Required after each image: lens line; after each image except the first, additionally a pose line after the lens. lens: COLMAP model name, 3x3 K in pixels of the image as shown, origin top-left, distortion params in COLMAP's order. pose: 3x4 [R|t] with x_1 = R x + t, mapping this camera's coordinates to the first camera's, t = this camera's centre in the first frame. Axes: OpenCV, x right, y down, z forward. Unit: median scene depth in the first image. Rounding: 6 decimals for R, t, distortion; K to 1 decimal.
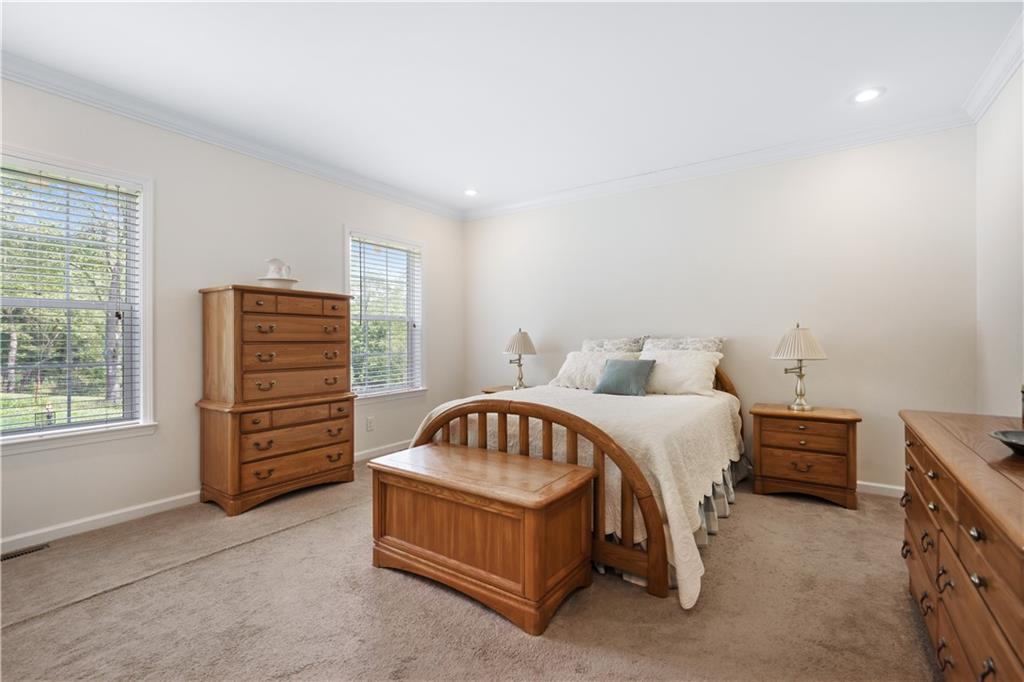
lens RADIAL K [[475.4, 0, 512.0], [0, 475.4, 341.0], [0, 0, 1]] dist [-0.001565, 0.000269]
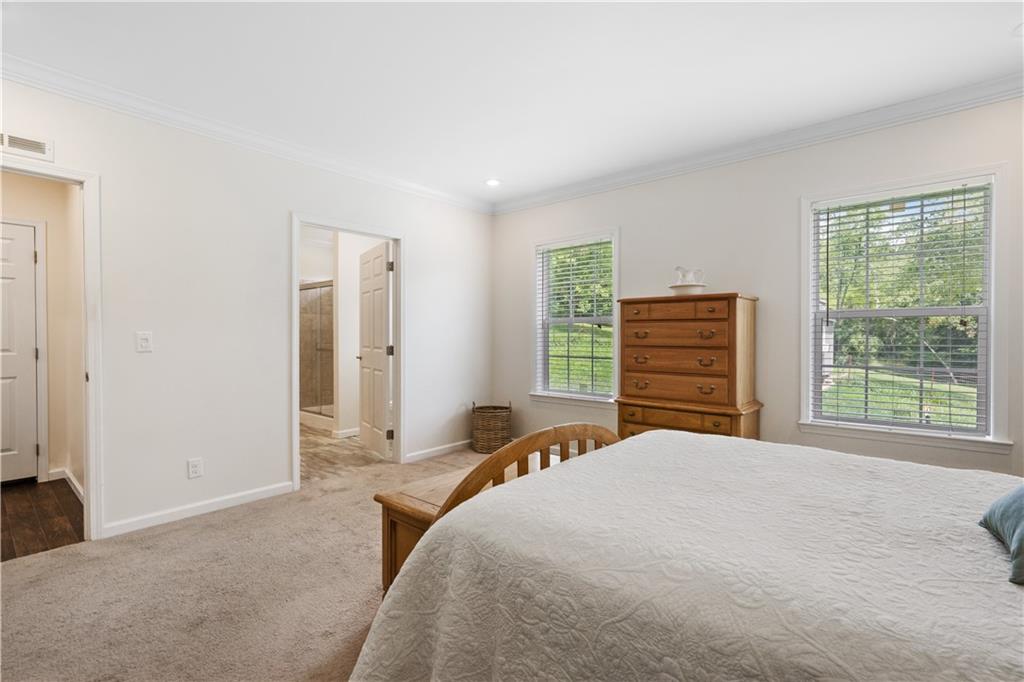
lens RADIAL K [[475.4, 0, 512.0], [0, 475.4, 341.0], [0, 0, 1]] dist [-0.001565, 0.000269]
pose [[-0.095785, 0.009377, -0.995358, 0.613349], [-0.011846, 0.999874, 0.010560, -0.017398], [0.995332, 0.012802, -0.095662, 0.772935]]
